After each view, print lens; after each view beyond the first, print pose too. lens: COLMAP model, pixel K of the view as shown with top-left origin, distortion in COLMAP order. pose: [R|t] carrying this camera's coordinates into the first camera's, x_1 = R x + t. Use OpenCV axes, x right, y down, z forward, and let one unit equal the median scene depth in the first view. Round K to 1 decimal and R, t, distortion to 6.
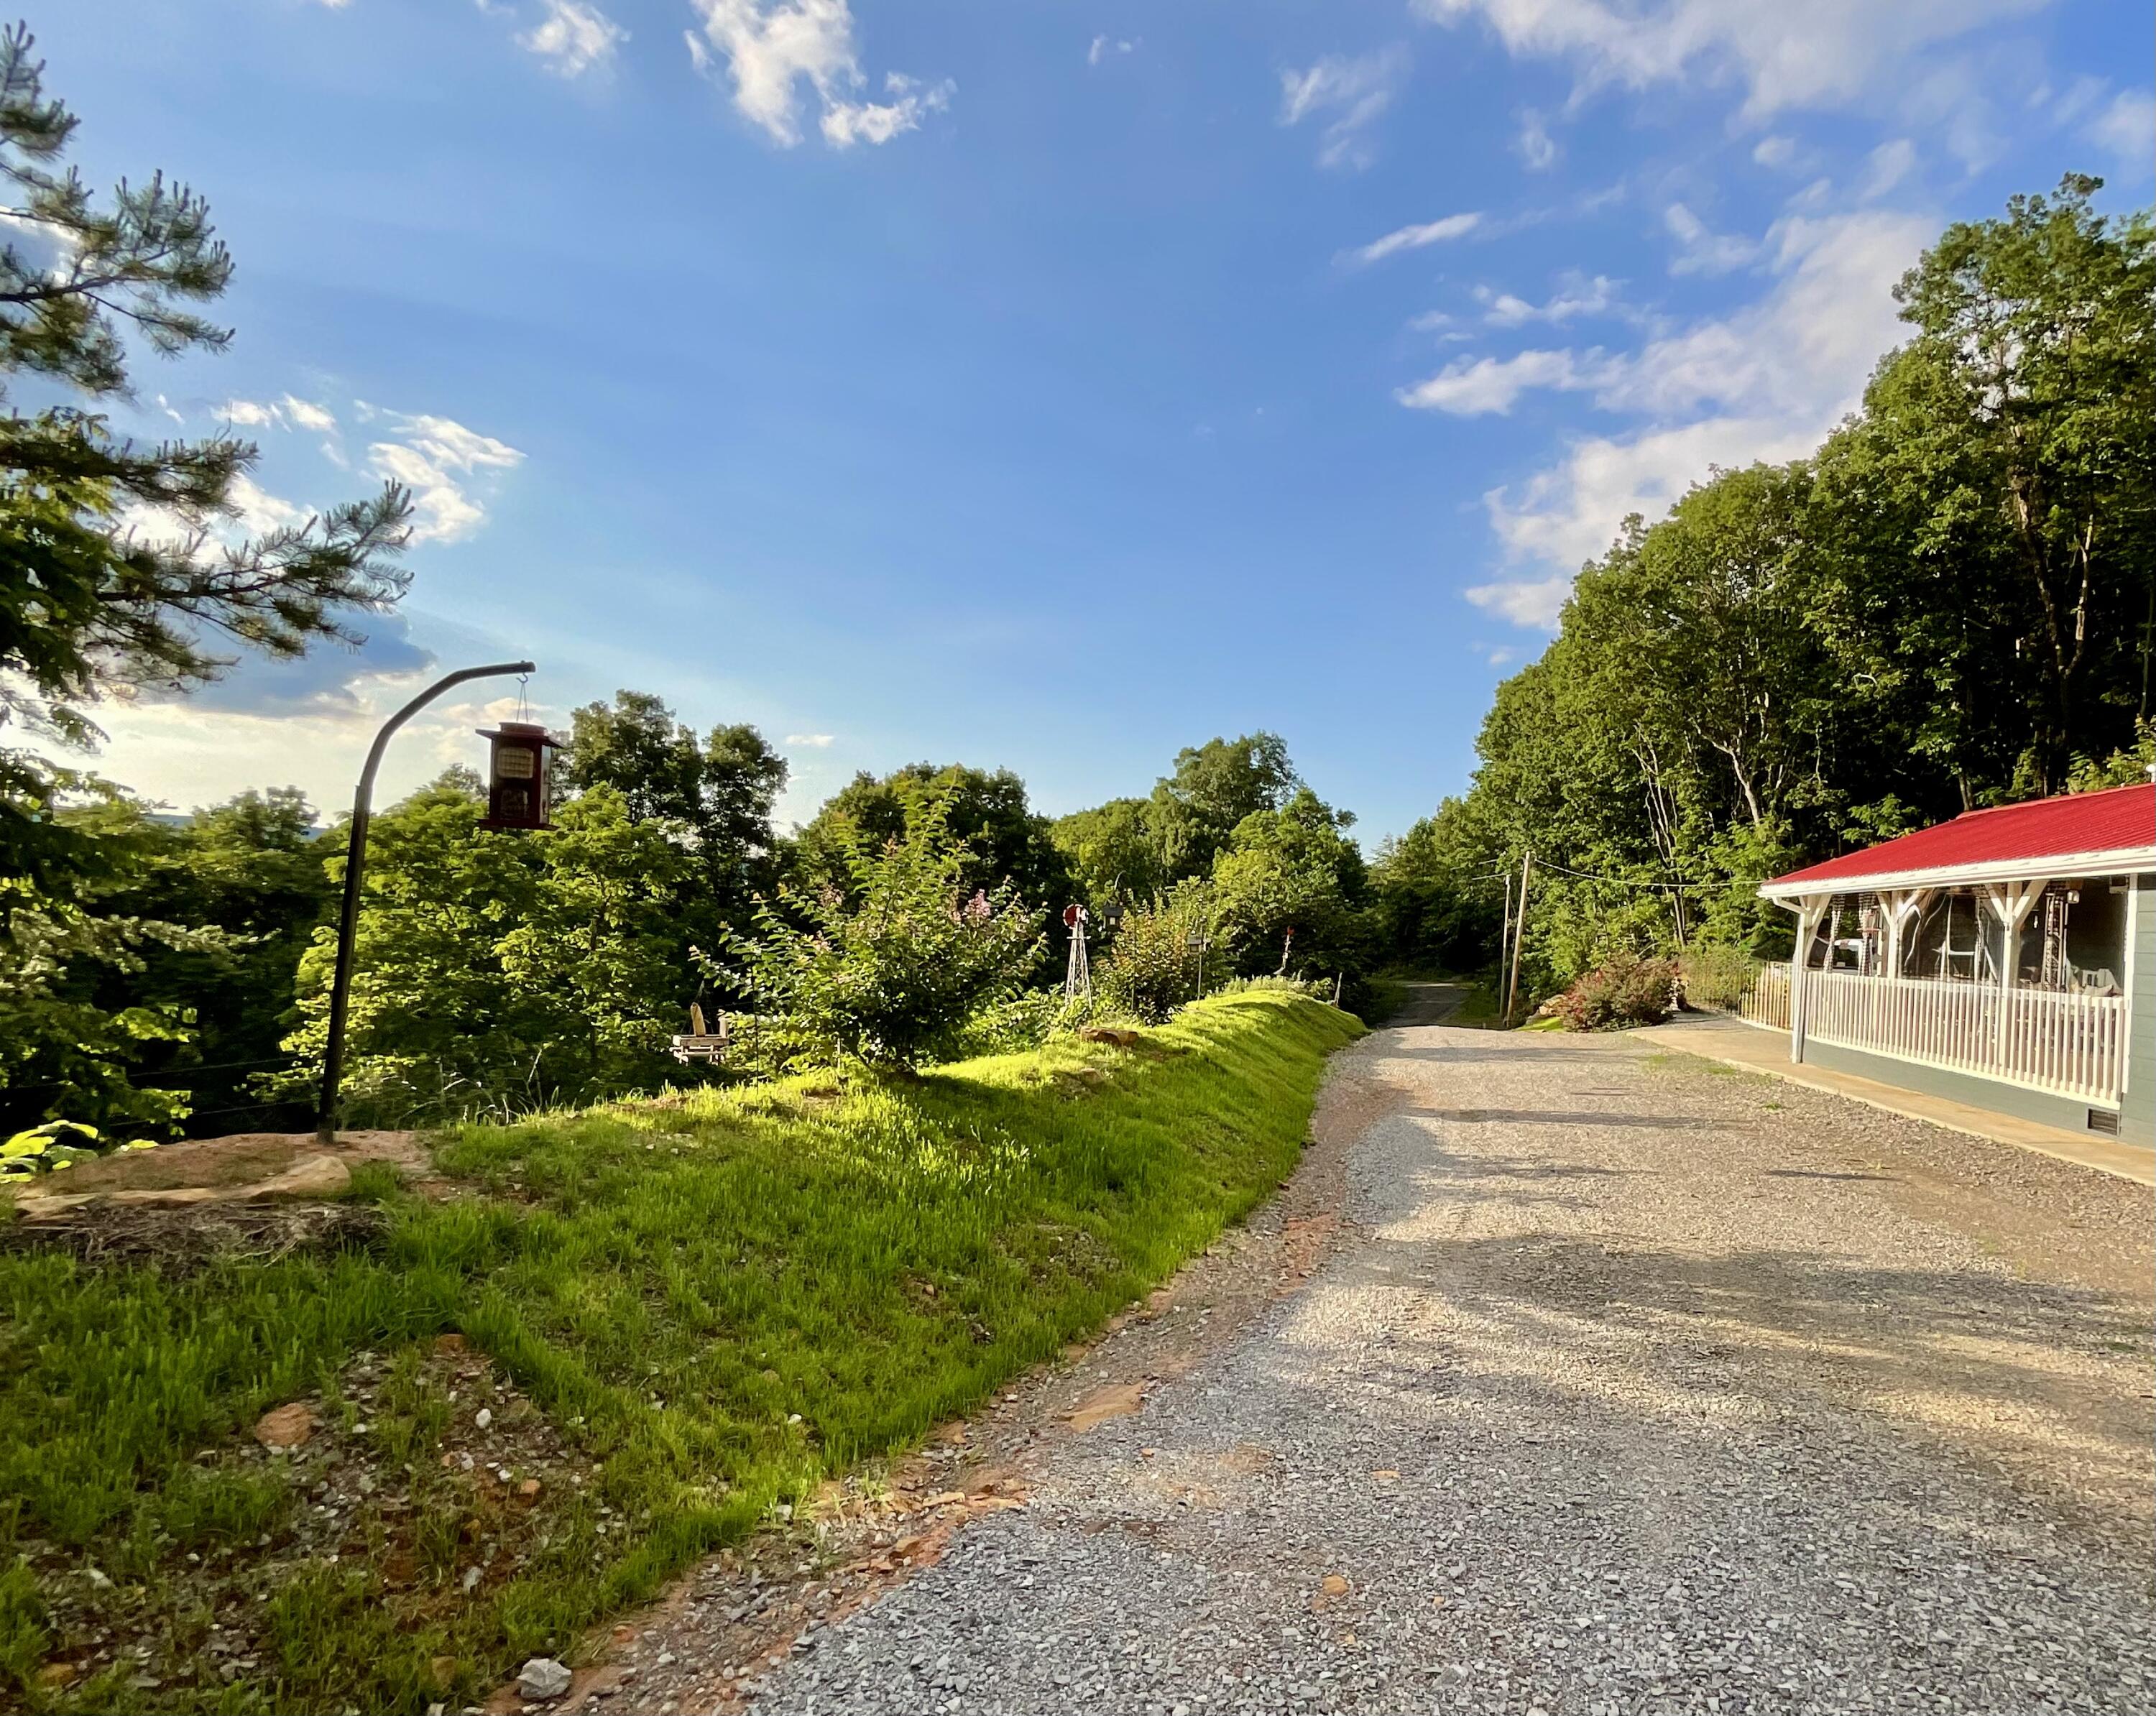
lens RADIAL K [[1110.0, 0, 1267.1], [0, 1110.0, 966.9], [0, 0, 1]] dist [0.003807, -0.001414]
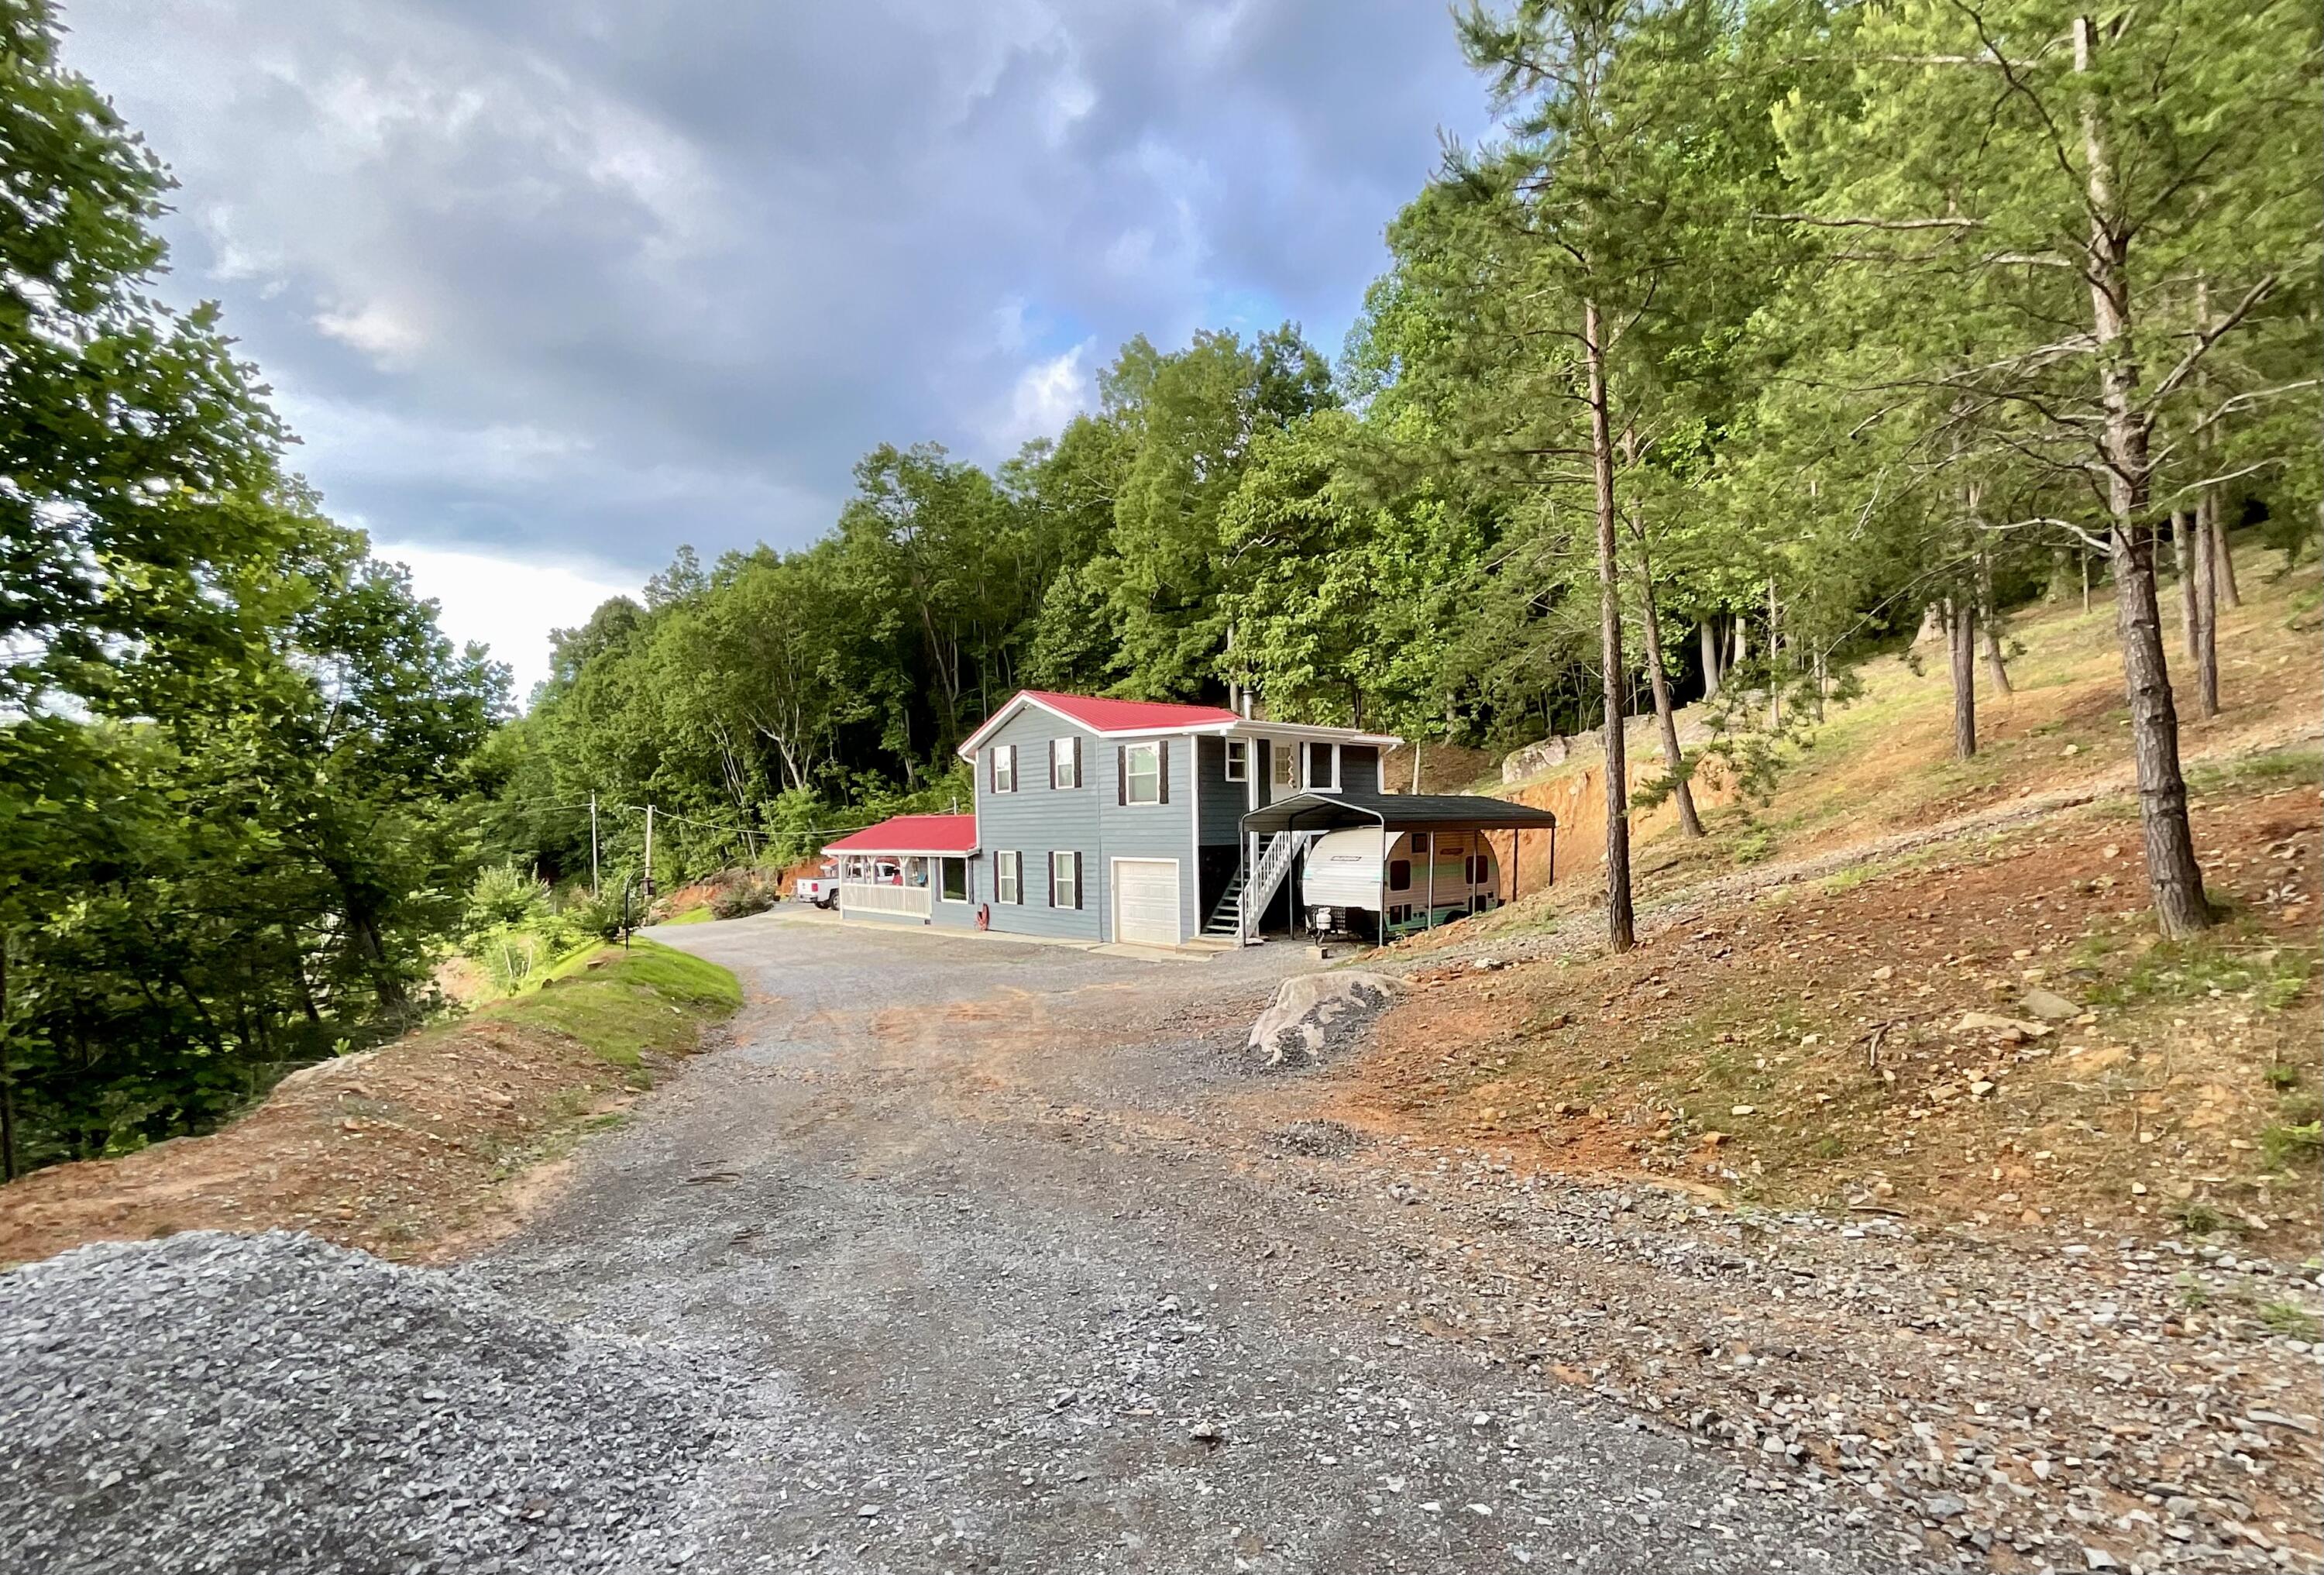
lens RADIAL K [[1012.0, 0, 1169.0], [0, 1012.0, 870.1], [0, 0, 1]] dist [-0.004381, -0.000304]
pose [[0.705563, -0.071324, 0.705048, -0.873935], [0.062203, 0.997315, 0.038642, -0.097126], [-0.705912, 0.016592, 0.708106, -1.641948]]
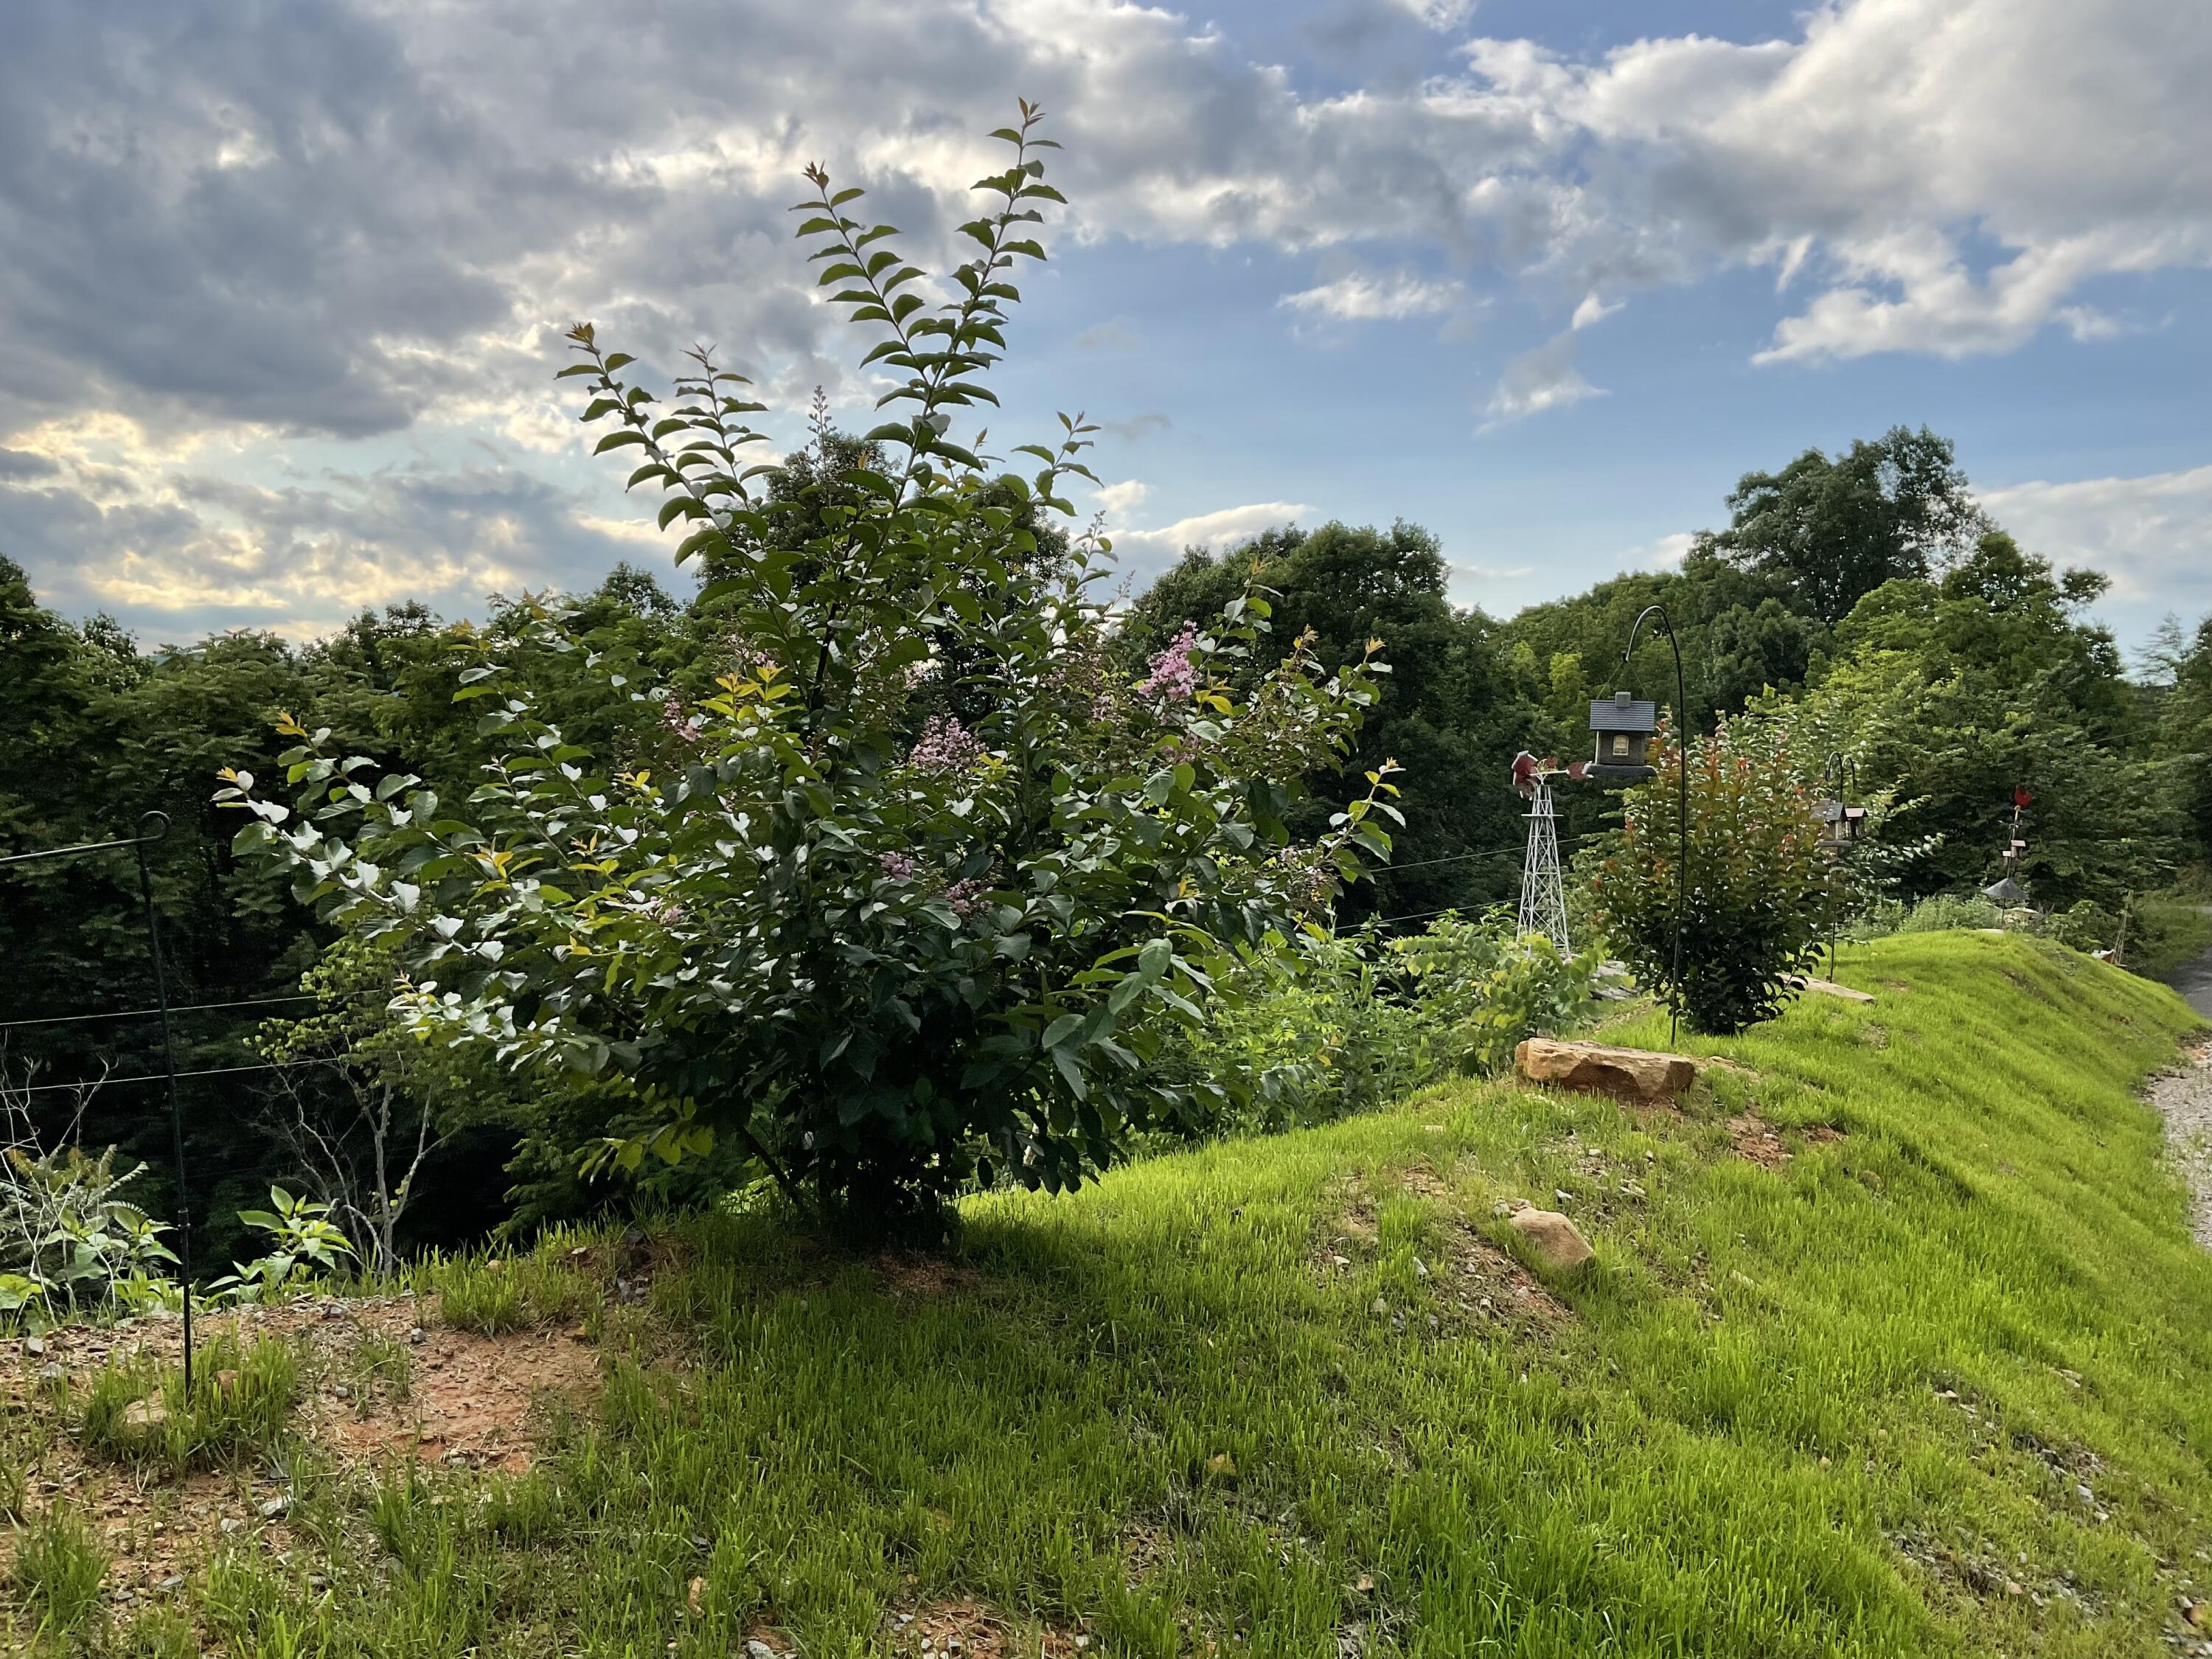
lens RADIAL K [[1849.0, 0, 1064.0], [0, 1849.0, 821.1], [0, 0, 1]] dist [0.003847, -0.019030]
pose [[0.910988, 0.000218, -0.412432, -0.054615], [-0.011068, 0.999653, -0.023920, -0.000641], [0.412284, 0.026355, 0.910674, 0.370186]]
